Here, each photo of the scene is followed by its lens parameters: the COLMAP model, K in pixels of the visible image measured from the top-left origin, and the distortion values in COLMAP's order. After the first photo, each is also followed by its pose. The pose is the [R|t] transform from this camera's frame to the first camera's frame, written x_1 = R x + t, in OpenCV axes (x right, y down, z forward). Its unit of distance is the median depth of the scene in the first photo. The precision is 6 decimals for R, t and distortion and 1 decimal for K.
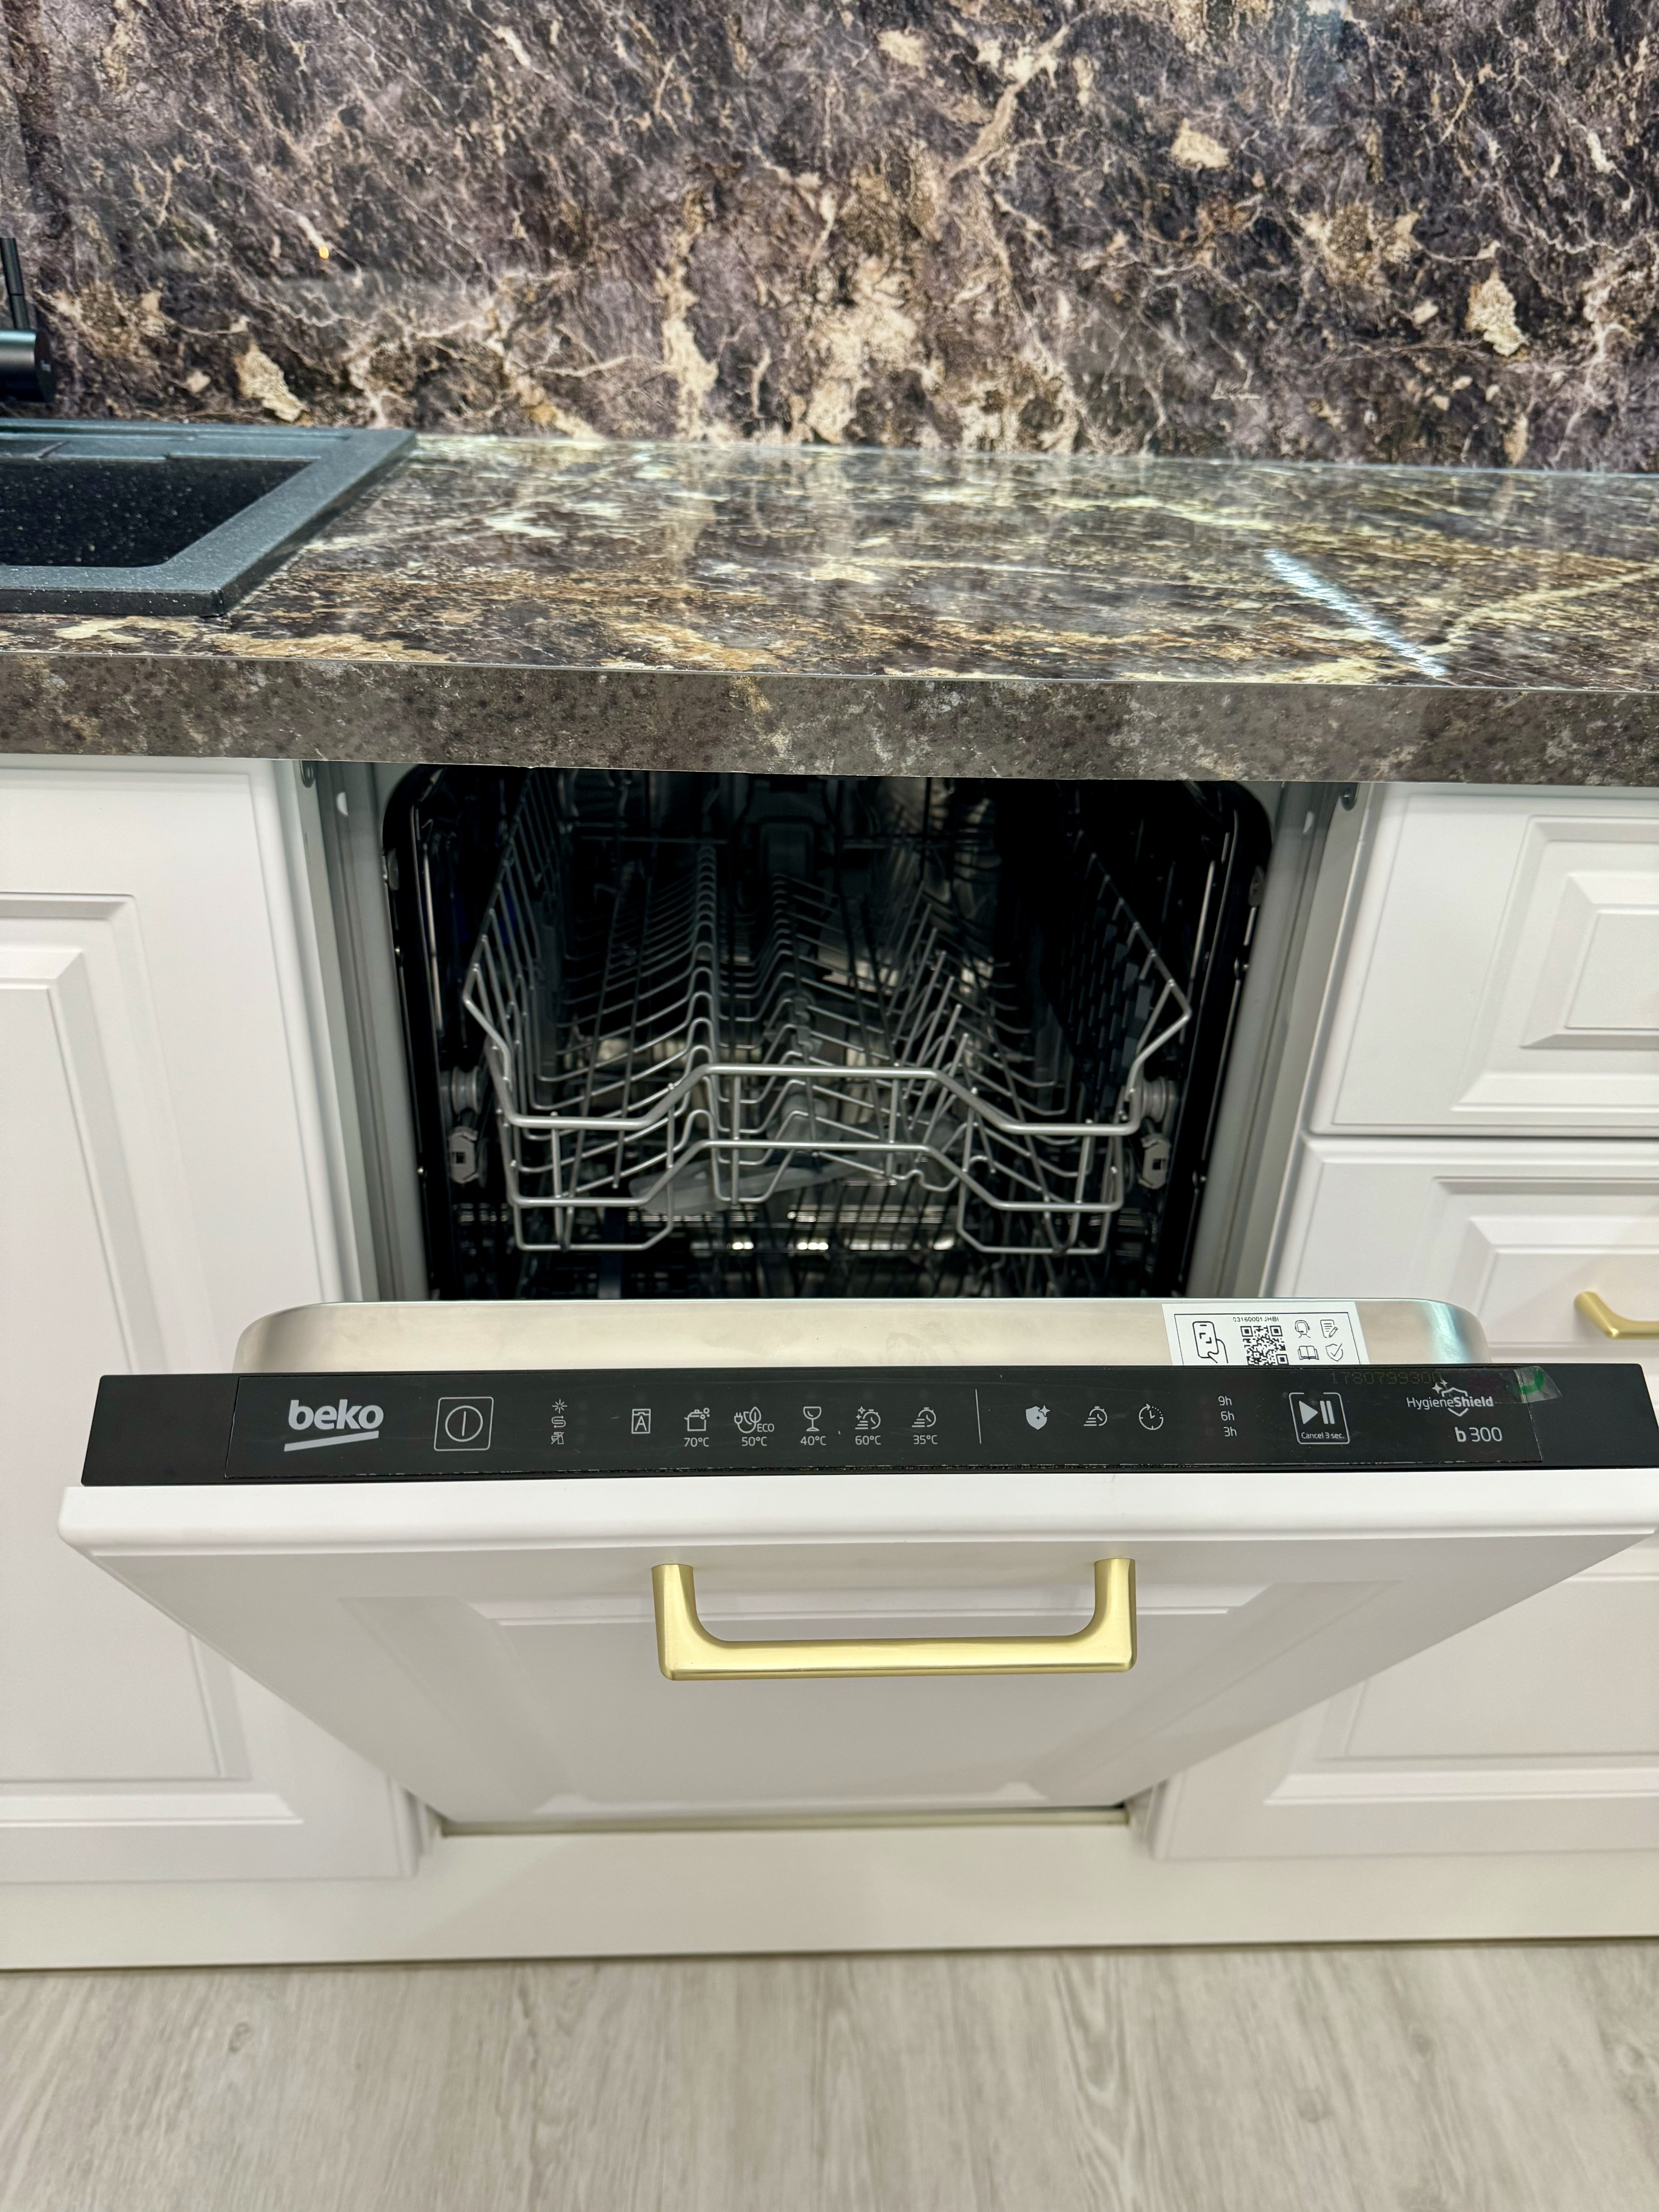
lens RADIAL K [[1567.9, 0, 834.0], [0, 1567.9, 1093.0], [0, 0, 1]] dist [0.011707, -0.017260]
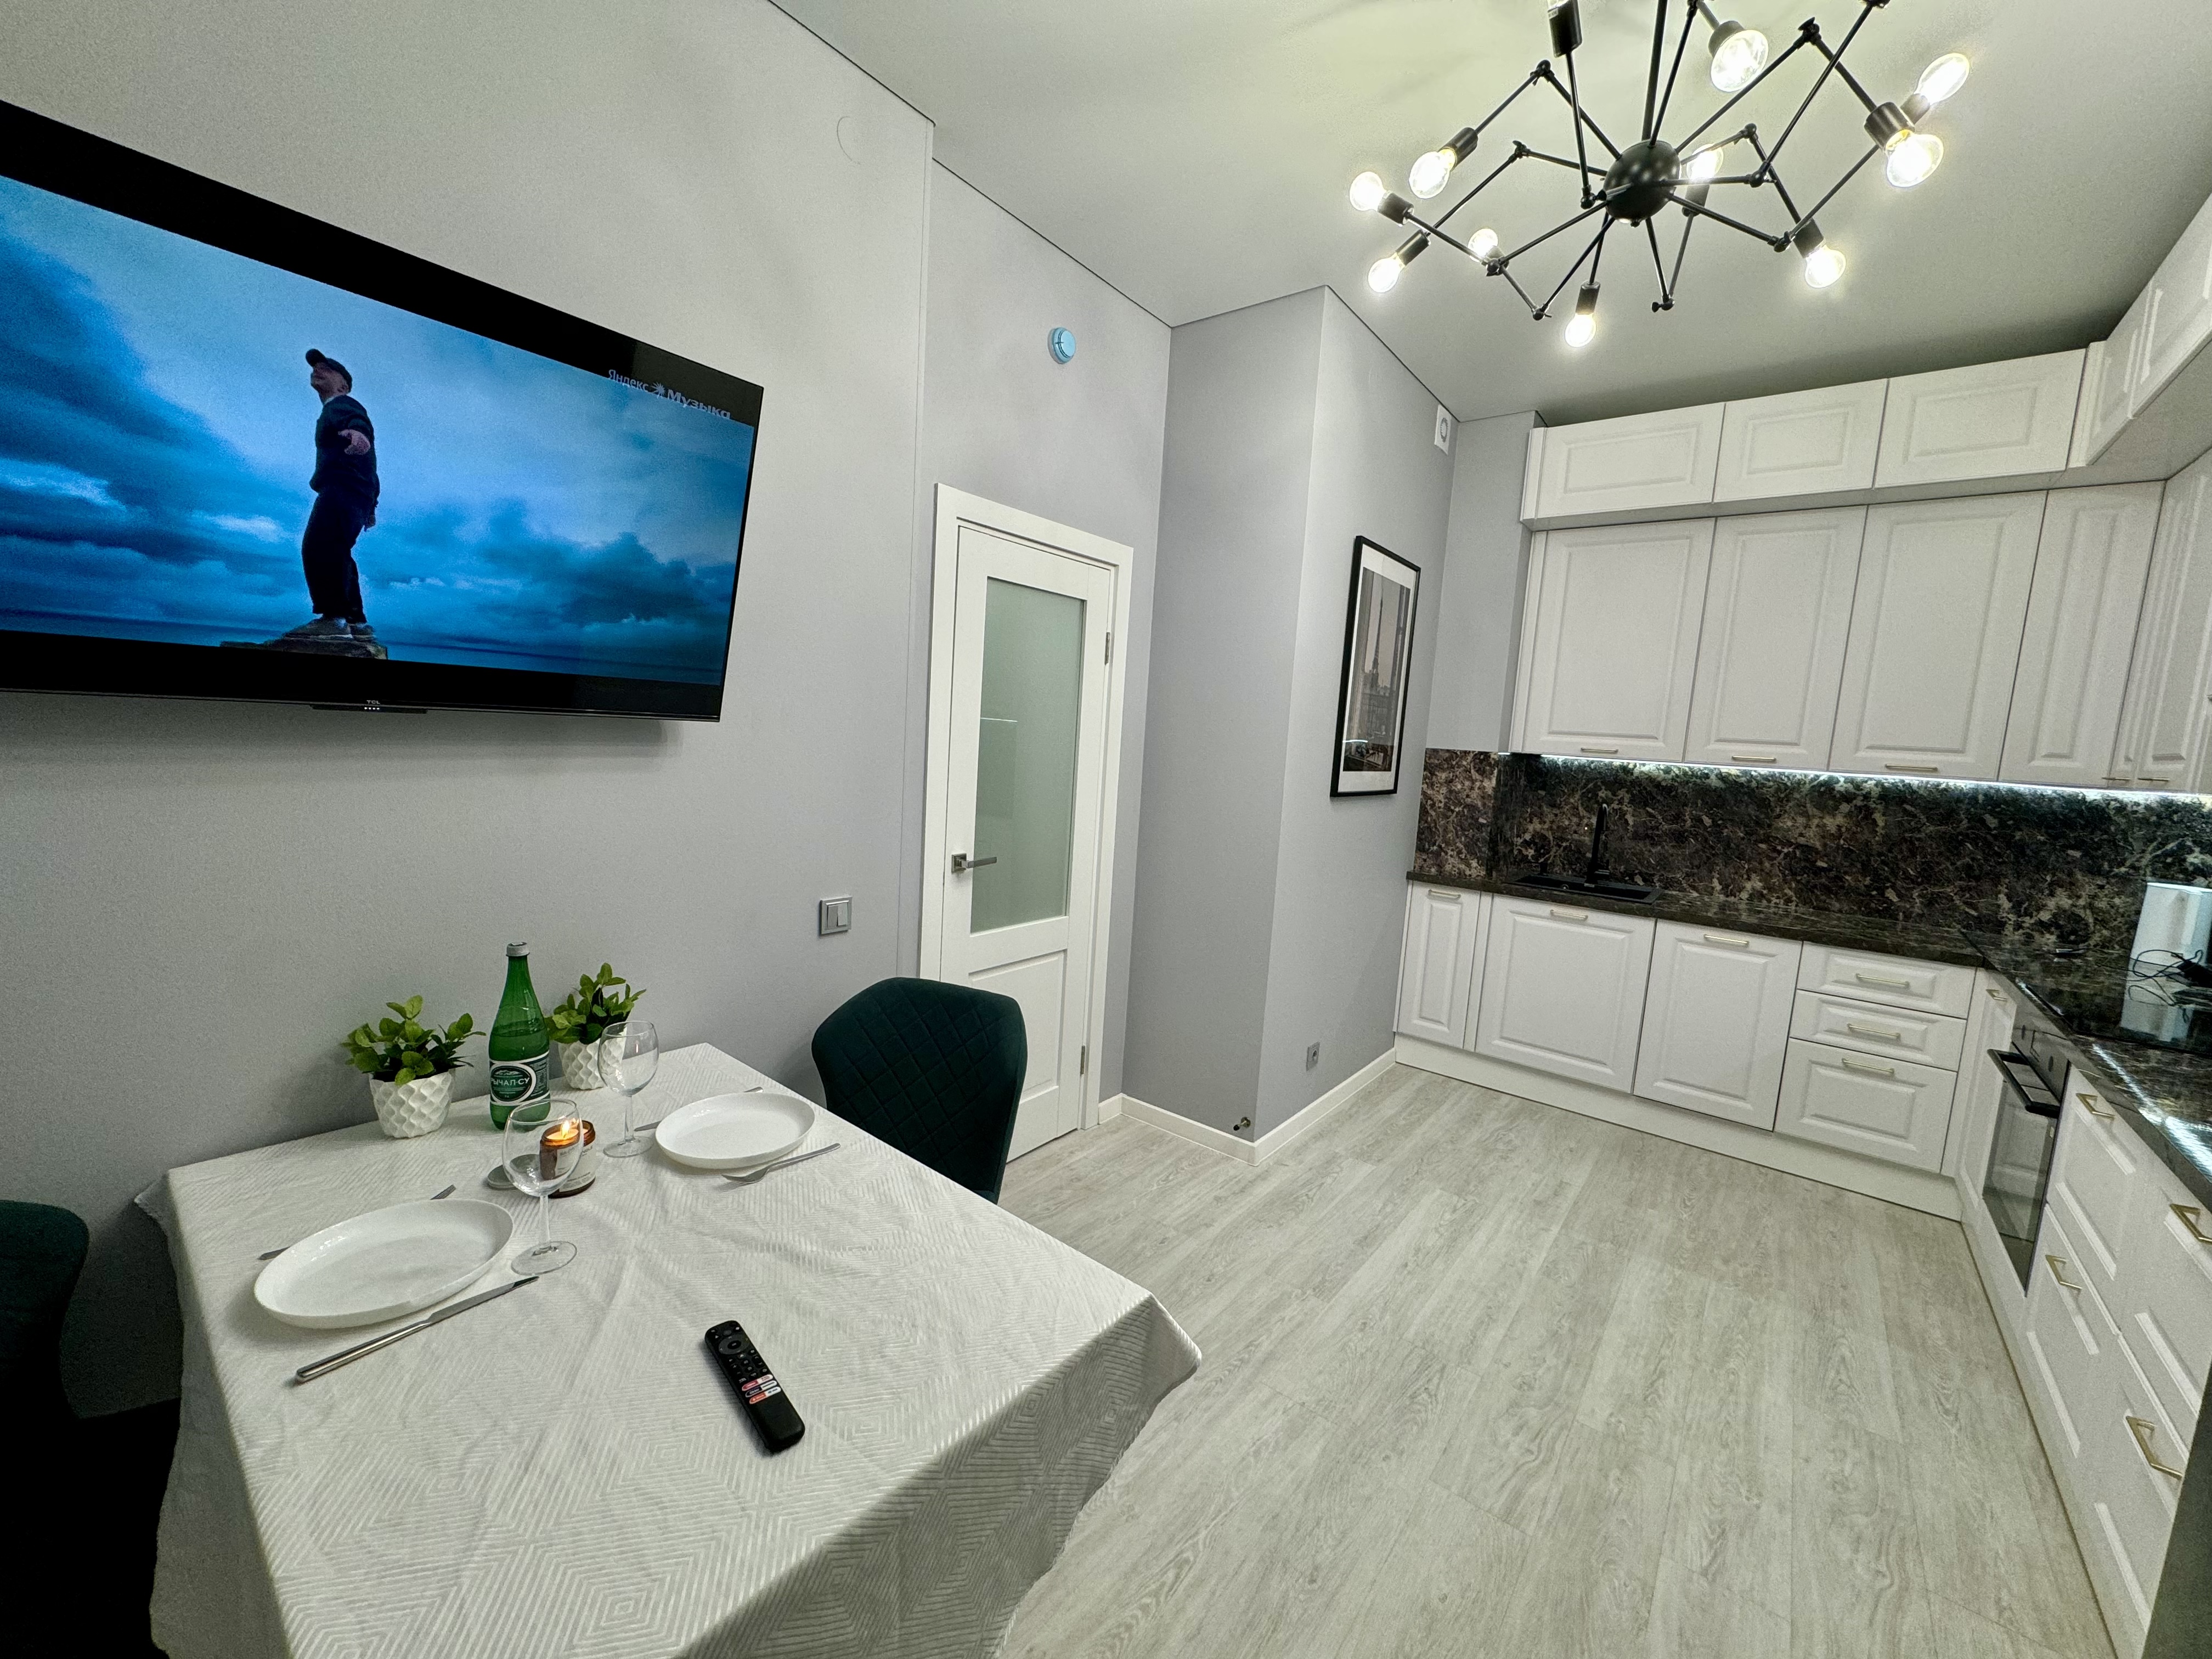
lens RADIAL K [[871.7, 0, 1115.1], [0, 871.7, 829.7], [0, 0, 1]] dist [-0.000067, -0.001068]
pose [[0.756013, 0.081791, -0.649426, 0.330505], [-0.356302, 0.883712, -0.303483, 1.243830], [0.549083, 0.460829, 0.697240, -2.830064]]
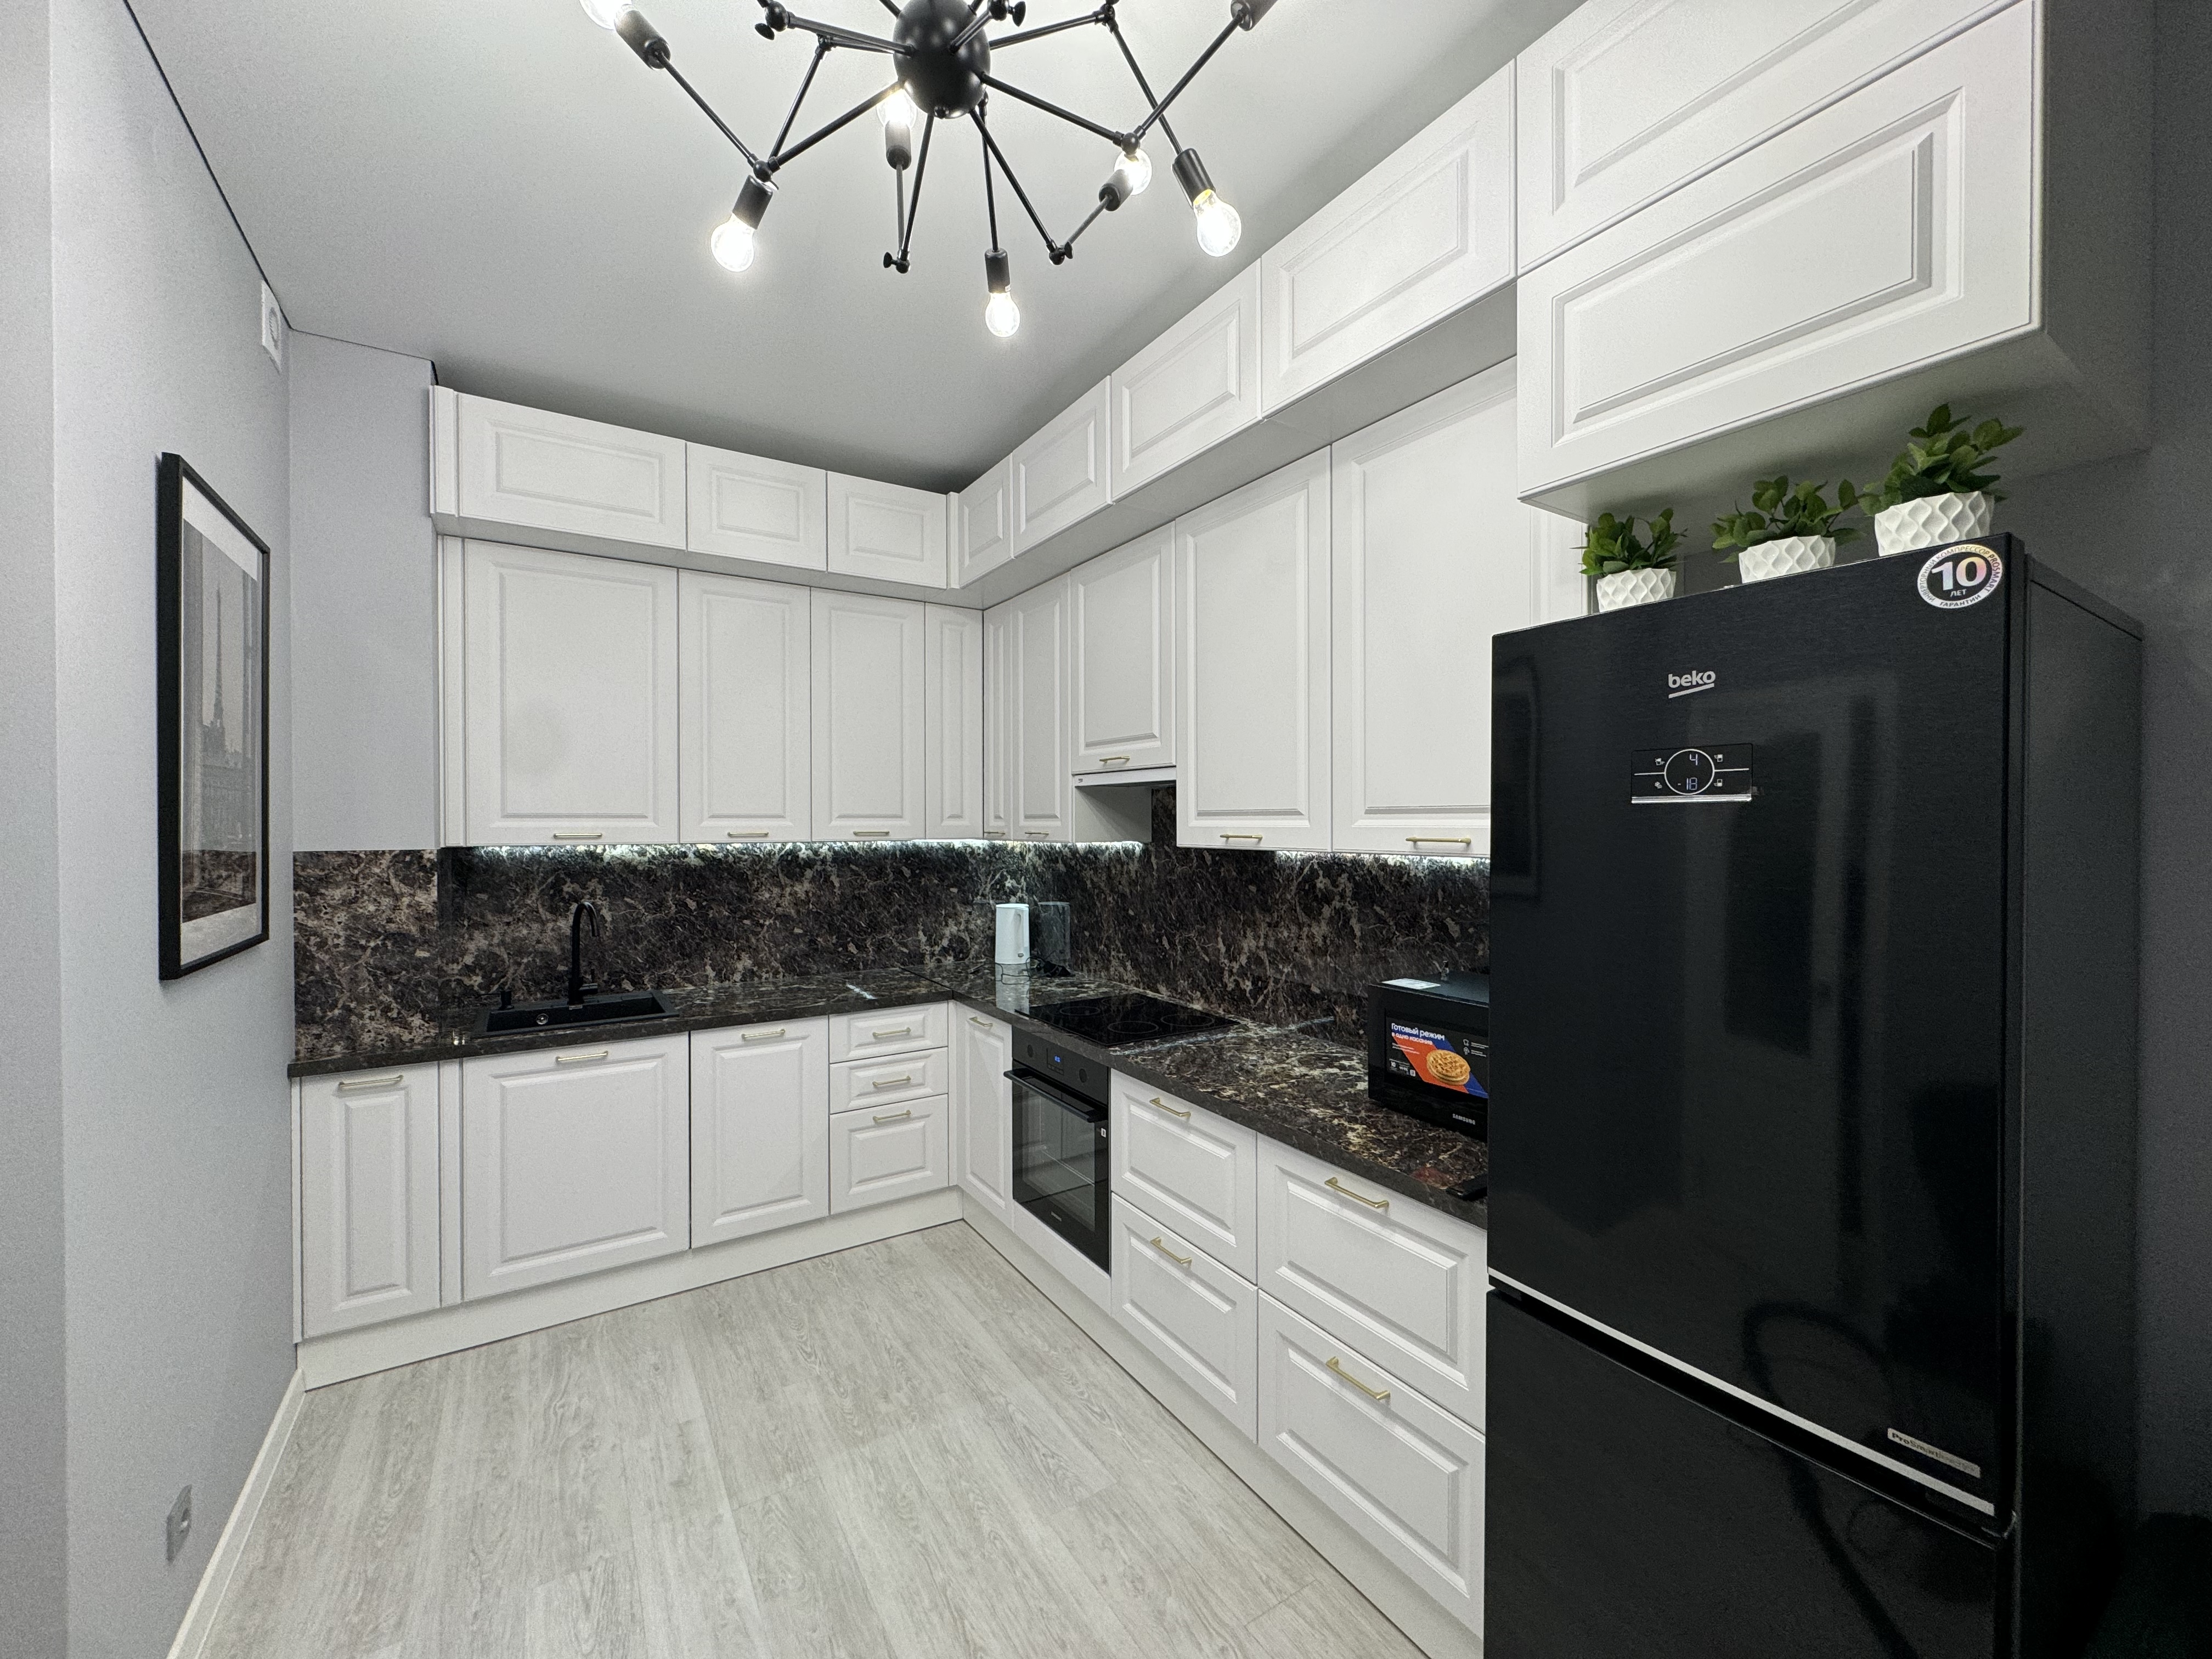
lens RADIAL K [[871.7, 0, 1090.5], [0, 871.7, 831.8], [0, 0, 1]] dist [-0.000067, -0.001068]
pose [[0.870857, -0.045880, 0.489390, -0.416407], [0.277465, 0.867724, -0.412394, 0.777782], [-0.405735, 0.494925, 0.768394, -2.237275]]
